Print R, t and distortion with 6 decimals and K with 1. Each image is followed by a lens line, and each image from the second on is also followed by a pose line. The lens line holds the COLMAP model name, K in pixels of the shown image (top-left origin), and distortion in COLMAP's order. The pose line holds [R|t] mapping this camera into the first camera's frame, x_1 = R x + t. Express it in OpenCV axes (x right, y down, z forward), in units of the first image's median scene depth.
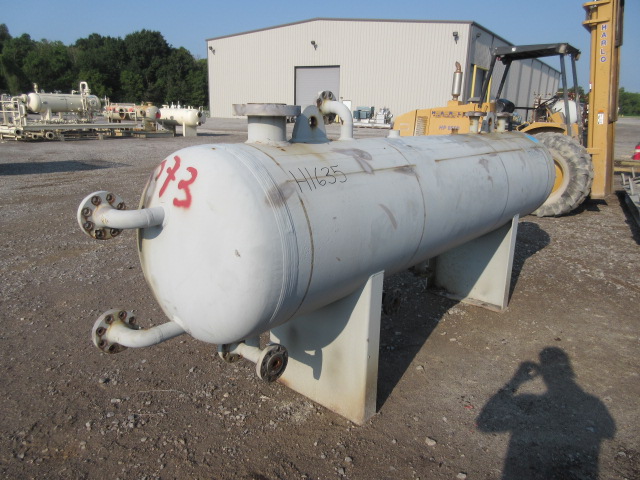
lens RADIAL K [[476.0, 0, 320.0], [0, 476.0, 240.0], [0, 0, 1]] dist [-0.000474, 0.004214]
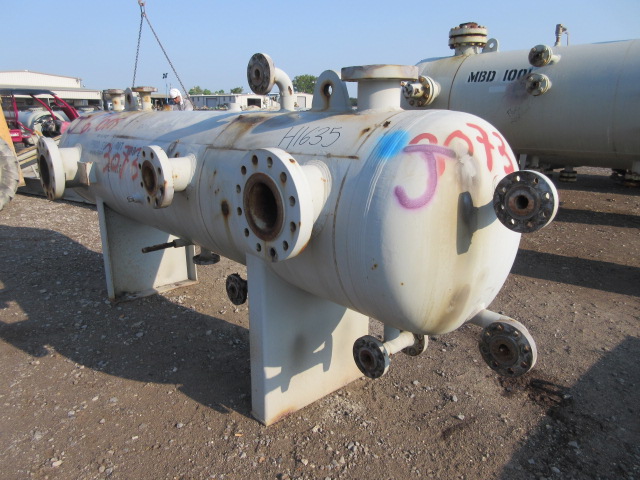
lens RADIAL K [[476.0, 0, 320.0], [0, 476.0, 240.0], [0, 0, 1]] dist [-0.000474, 0.004214]
pose [[0.157487, -0.287571, 0.944723, -0.796892], [0.265797, 0.933700, 0.239907, -0.169856], [-0.951078, 0.213323, 0.223481, 0.733020]]
